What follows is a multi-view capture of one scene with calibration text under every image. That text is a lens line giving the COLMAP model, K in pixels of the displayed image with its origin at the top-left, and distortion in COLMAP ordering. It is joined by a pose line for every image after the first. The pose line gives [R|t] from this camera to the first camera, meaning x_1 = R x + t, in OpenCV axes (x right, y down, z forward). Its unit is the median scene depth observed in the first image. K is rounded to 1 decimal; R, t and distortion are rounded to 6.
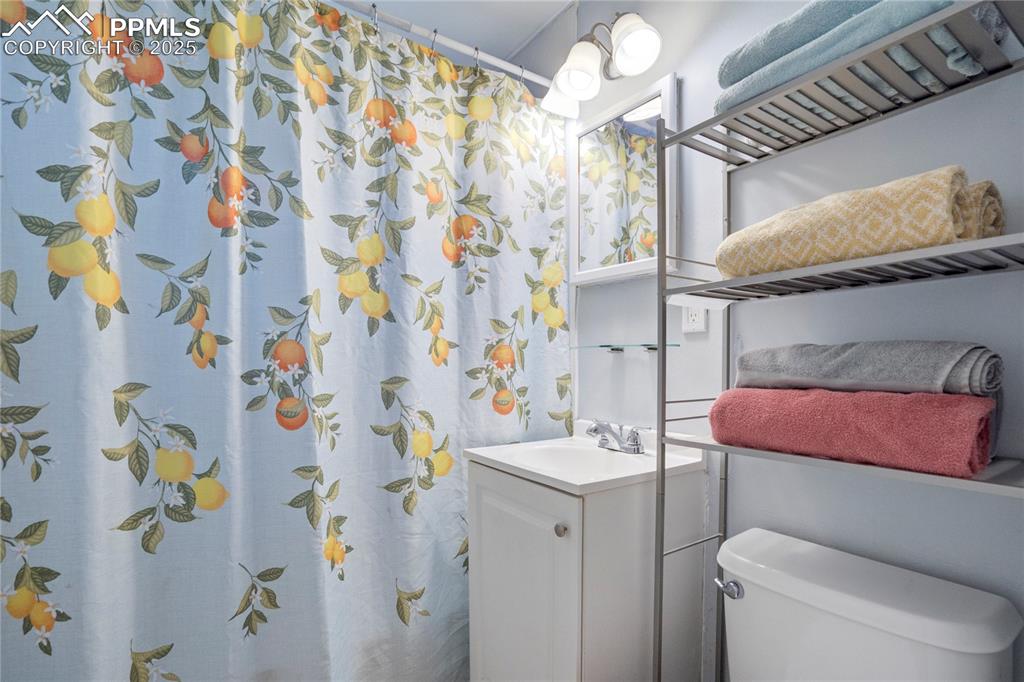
lens RADIAL K [[486.8, 0, 513.0], [0, 486.8, 357.2], [0, 0, 1]] dist [-0.002664, -0.000667]
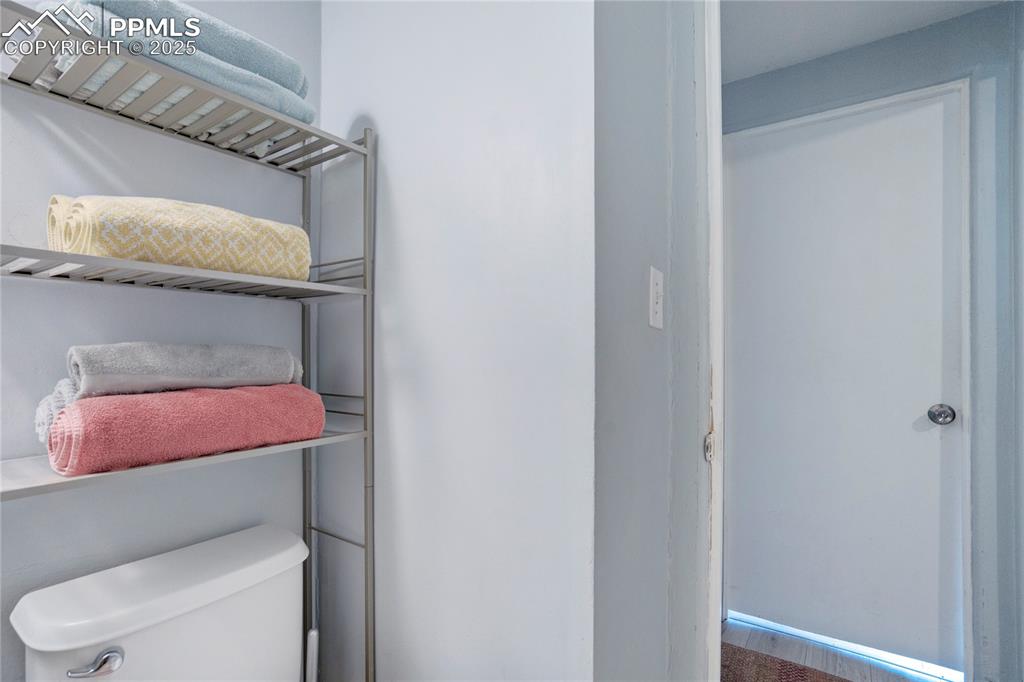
lens RADIAL K [[486.8, 0, 513.0], [0, 486.8, 357.2], [0, 0, 1]] dist [-0.002664, -0.000667]
pose [[-0.357690, 0.014030, 0.933735, -0.895737], [0.008794, 0.999893, -0.011656, 0.026305], [-0.933799, 0.004042, -0.357776, 1.180352]]
